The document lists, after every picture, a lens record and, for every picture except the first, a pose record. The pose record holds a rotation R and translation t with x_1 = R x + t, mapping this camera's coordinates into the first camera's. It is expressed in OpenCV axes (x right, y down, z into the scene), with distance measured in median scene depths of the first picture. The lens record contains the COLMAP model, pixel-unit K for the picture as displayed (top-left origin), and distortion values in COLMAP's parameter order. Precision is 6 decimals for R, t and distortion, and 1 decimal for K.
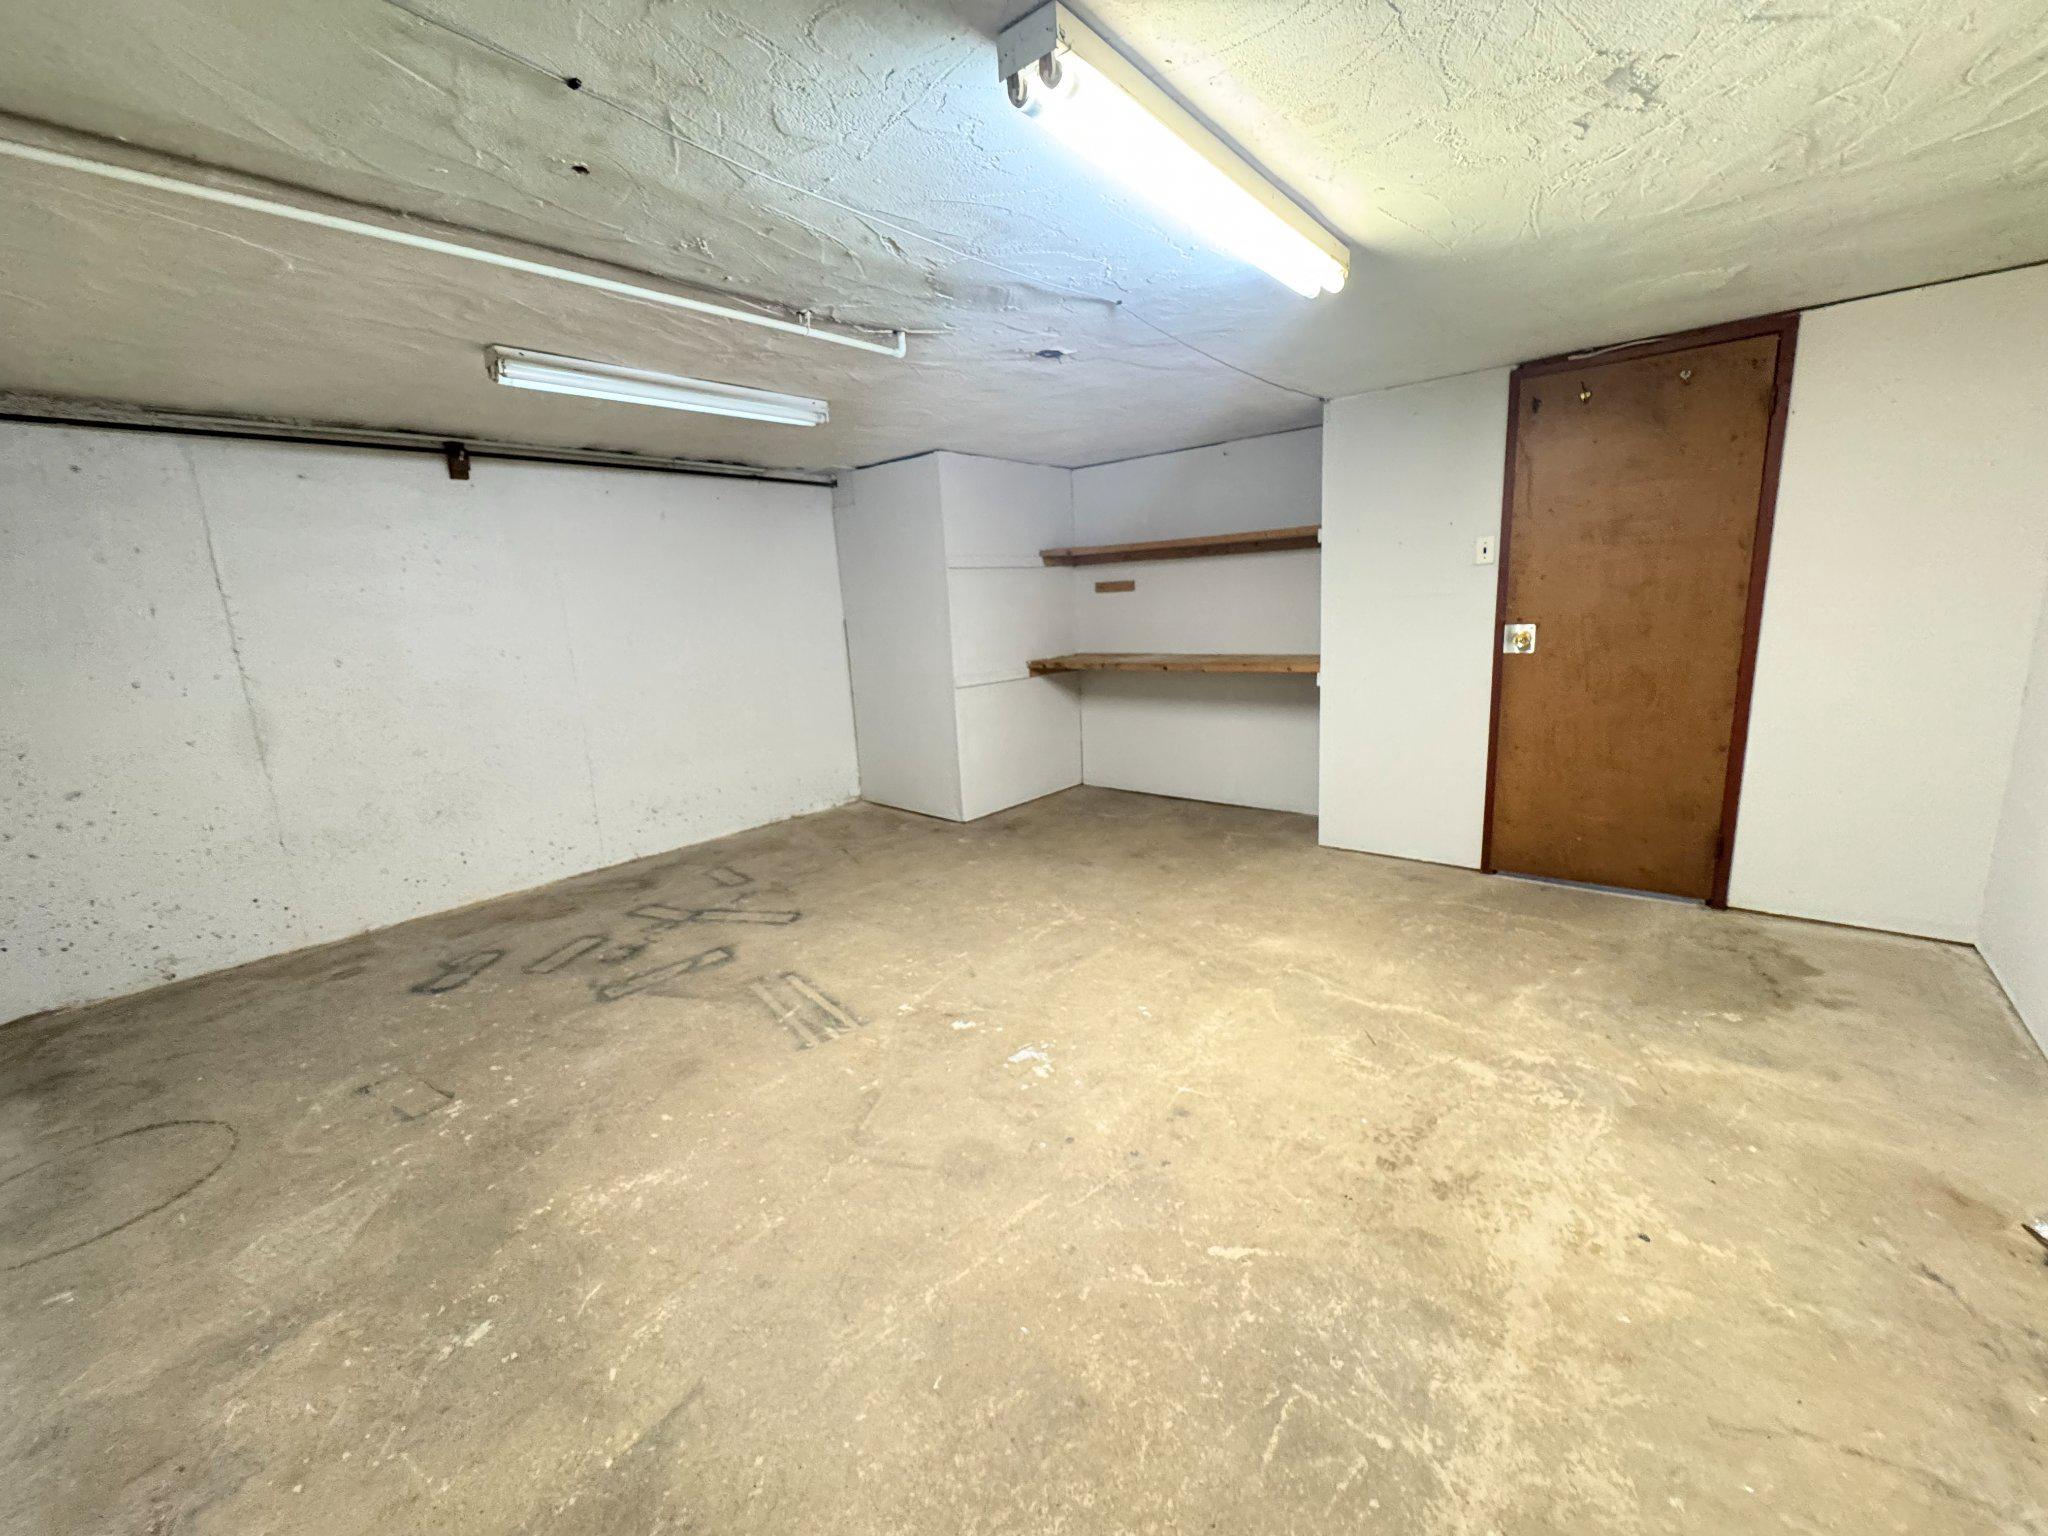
lens RADIAL K [[820.6, 0, 1026.1], [0, 820.6, 776.0], [0, 0, 1]] dist [-0.004550, -0.000029]
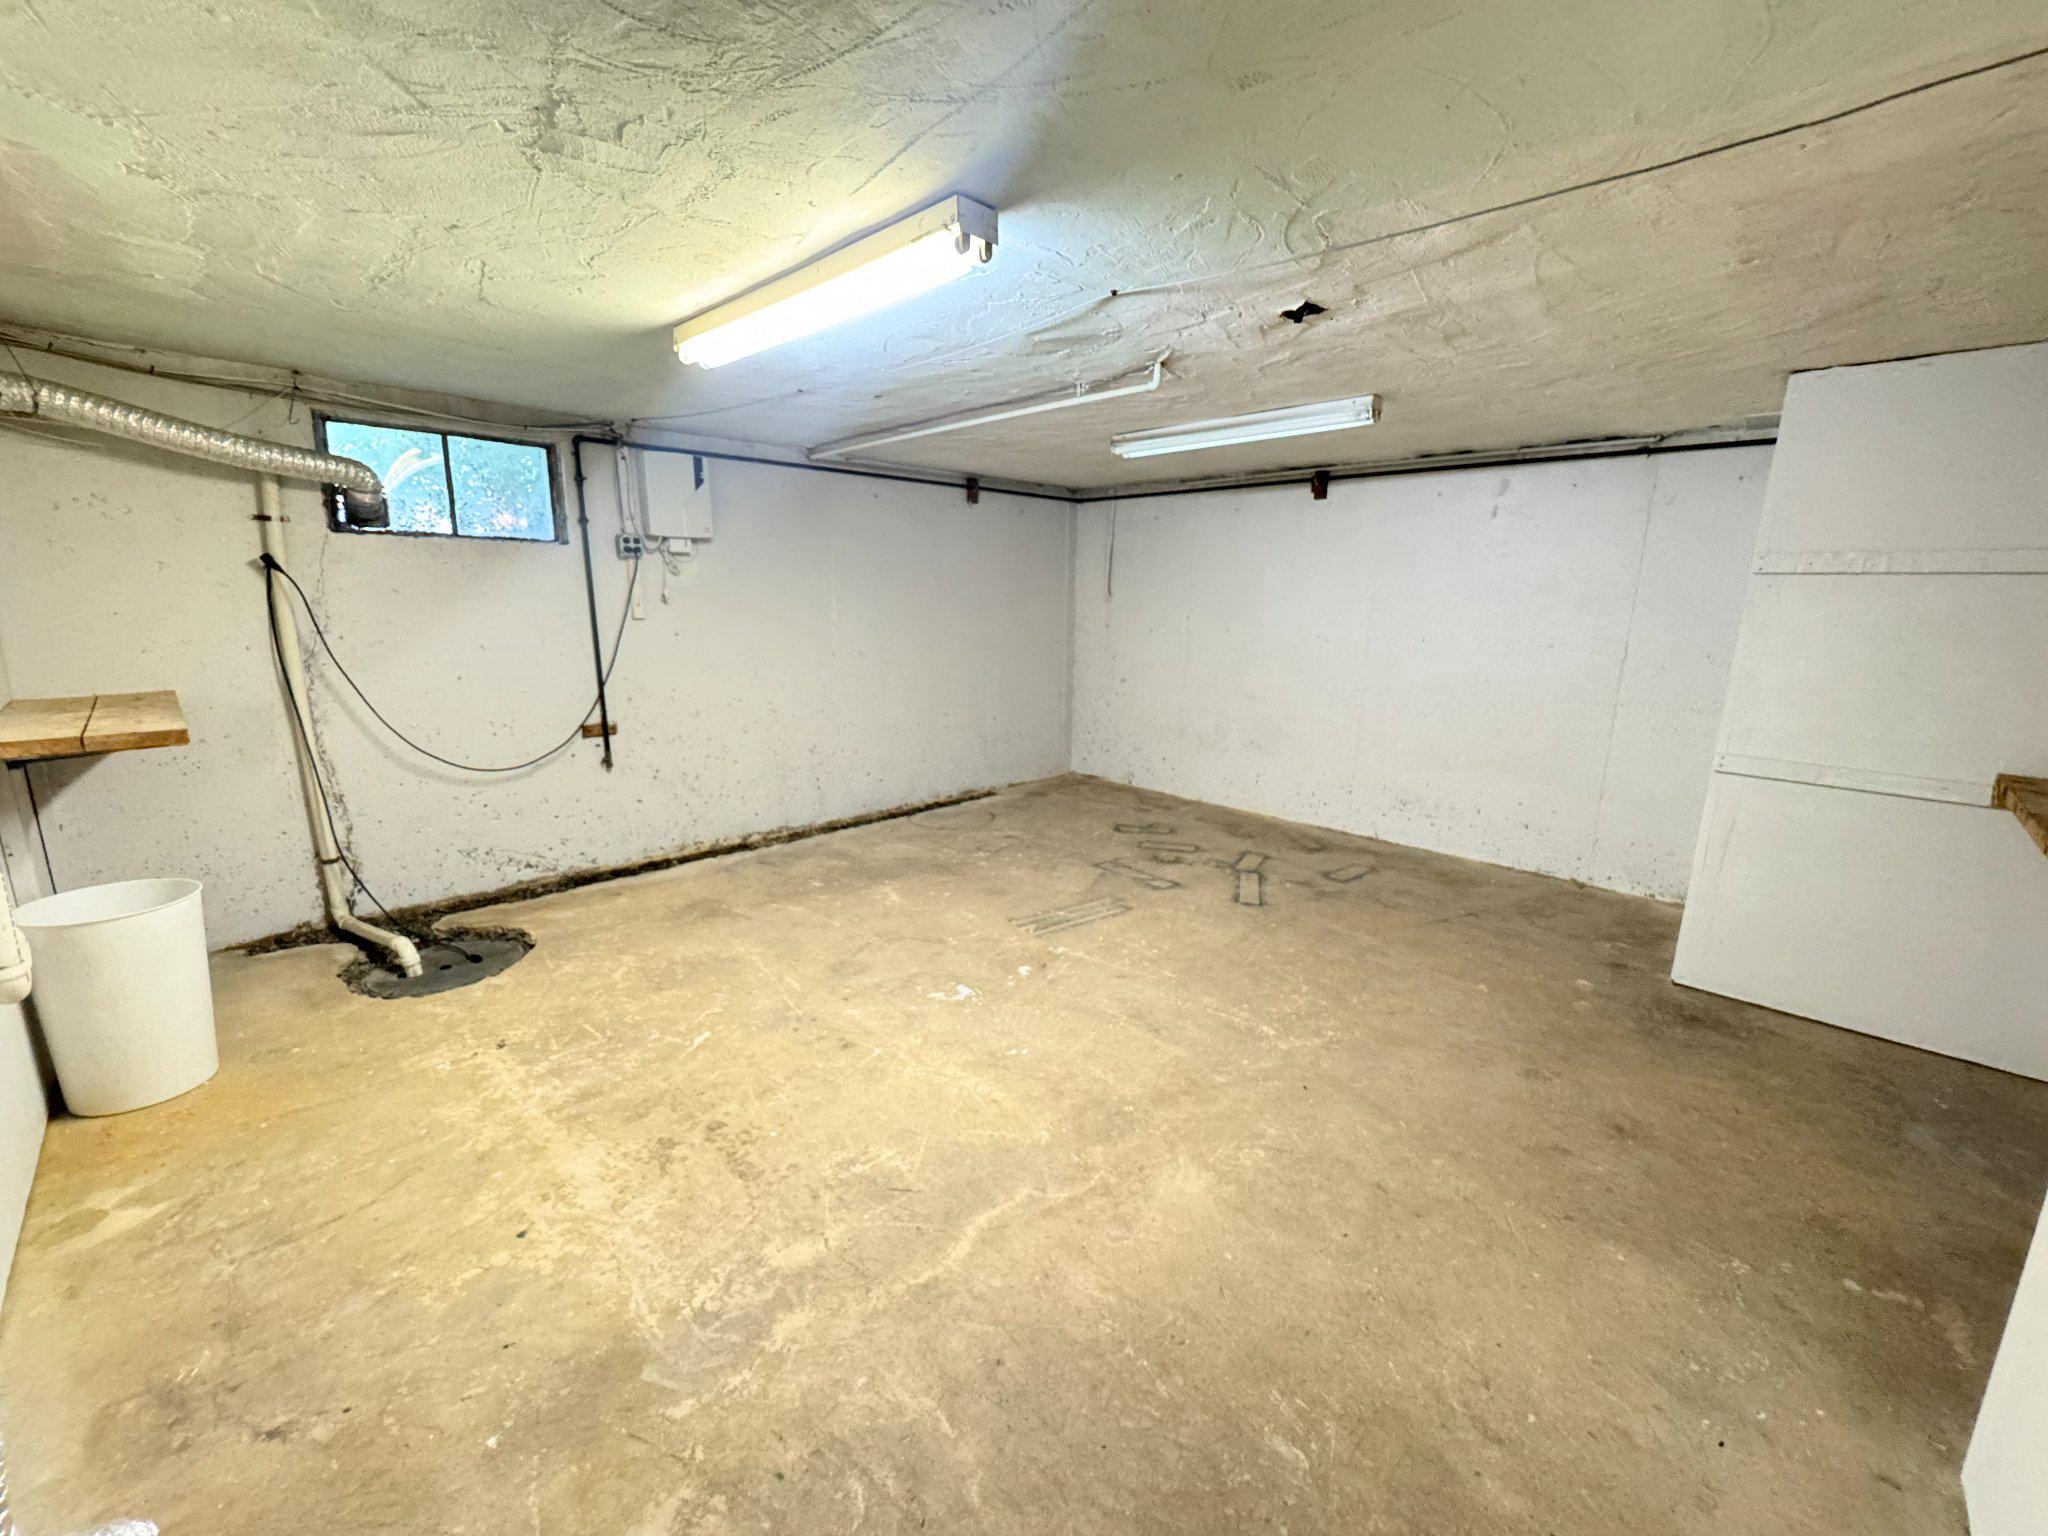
lens RADIAL K [[820.6, 0, 1026.1], [0, 820.6, 776.0], [0, 0, 1]] dist [-0.004550, -0.000029]
pose [[-0.071872, 0.259825, -0.962977, 0.952228], [-0.225079, 0.936345, 0.269439, -0.270043], [0.971686, 0.236111, -0.008816, 0.903671]]
